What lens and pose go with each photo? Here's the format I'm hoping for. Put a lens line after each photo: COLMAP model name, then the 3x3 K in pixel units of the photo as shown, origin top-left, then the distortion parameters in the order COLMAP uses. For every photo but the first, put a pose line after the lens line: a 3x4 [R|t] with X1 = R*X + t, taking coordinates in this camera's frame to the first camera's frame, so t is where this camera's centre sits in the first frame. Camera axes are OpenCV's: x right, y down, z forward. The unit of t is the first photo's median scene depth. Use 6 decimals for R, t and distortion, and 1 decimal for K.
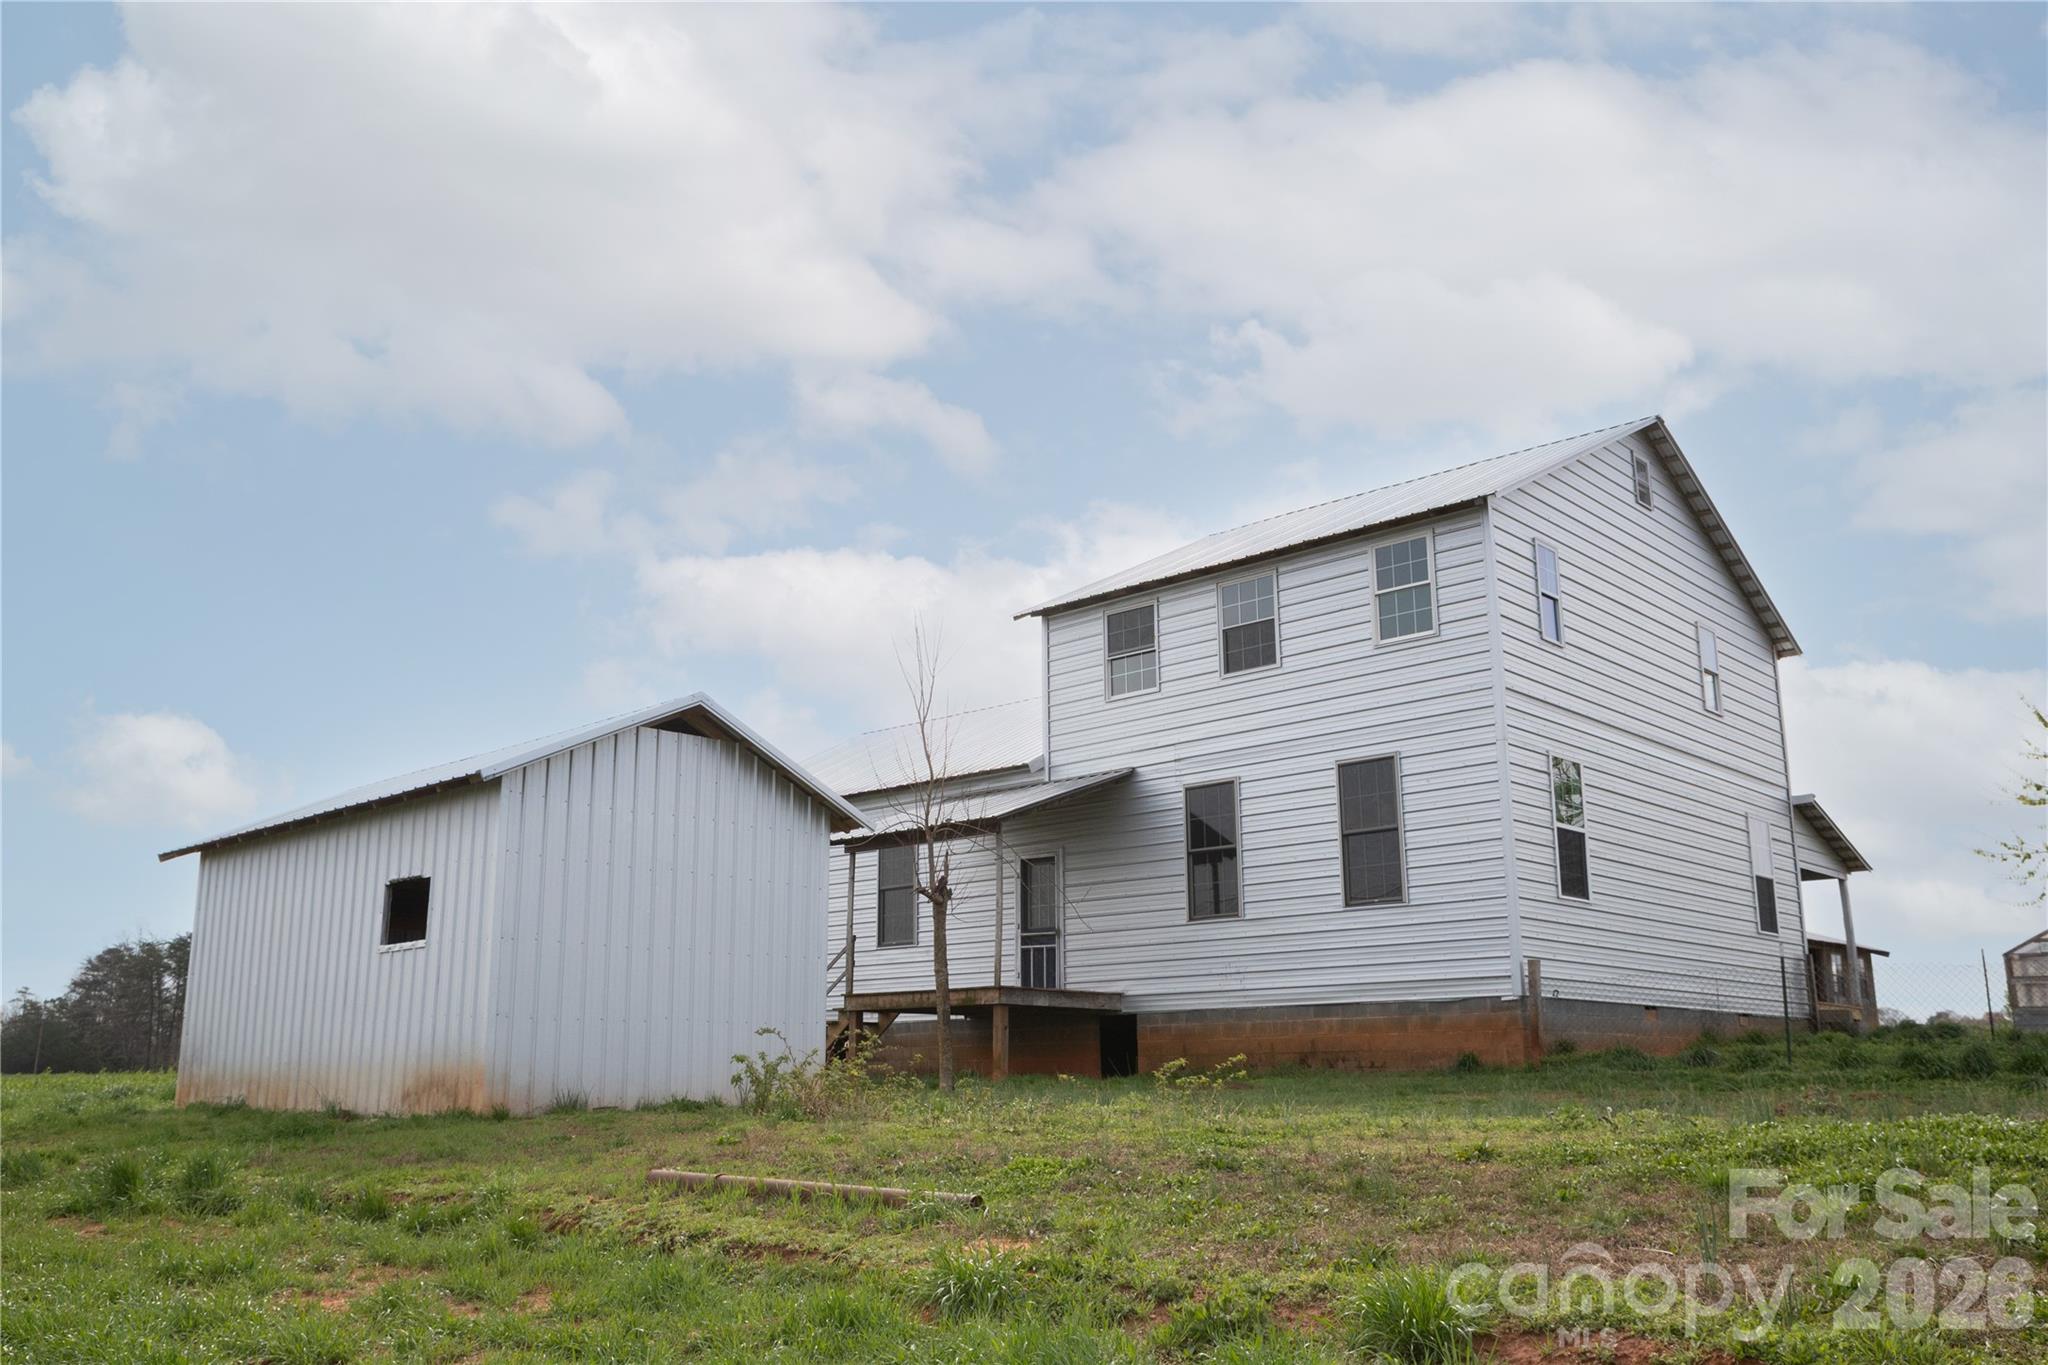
lens RADIAL K [[1747.4, 0, 1024.0], [0, 1747.4, 682.5], [0, 0, 1]] dist [-0.004995, -0.000596]
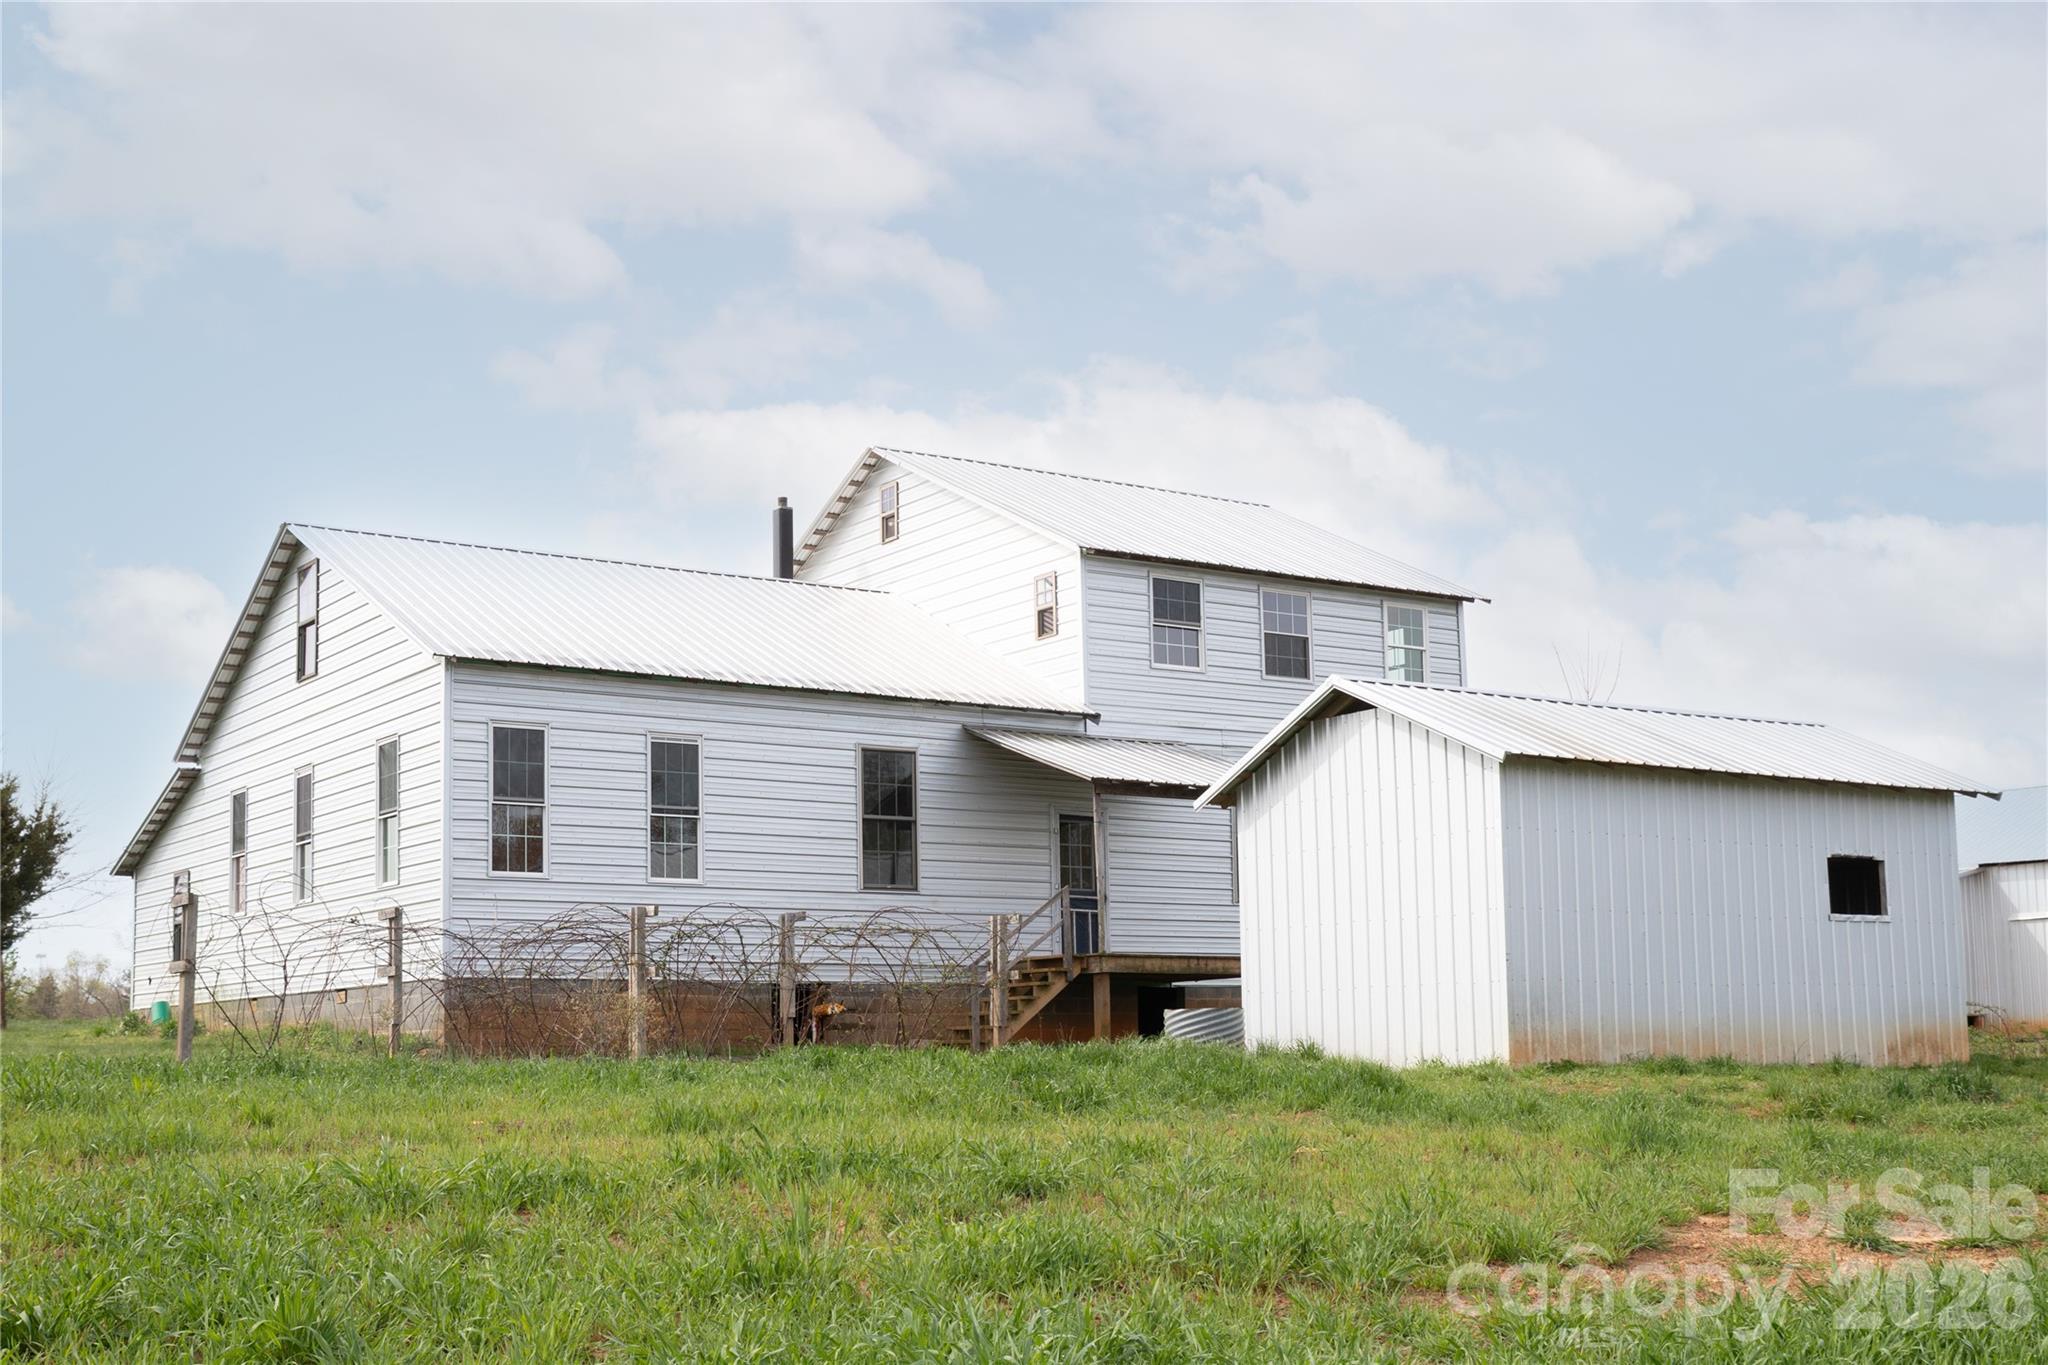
lens RADIAL K [[2485.2, 0, 1024.0], [0, 2485.2, 682.5], [0, 0, 1]] dist [0.004167, -0.001045]
pose [[0.206049, 0.156391, 0.965964, -1.317858], [-0.208290, 0.971533, -0.112863, 0.192428], [-0.956117, -0.177946, 0.232758, 0.759416]]
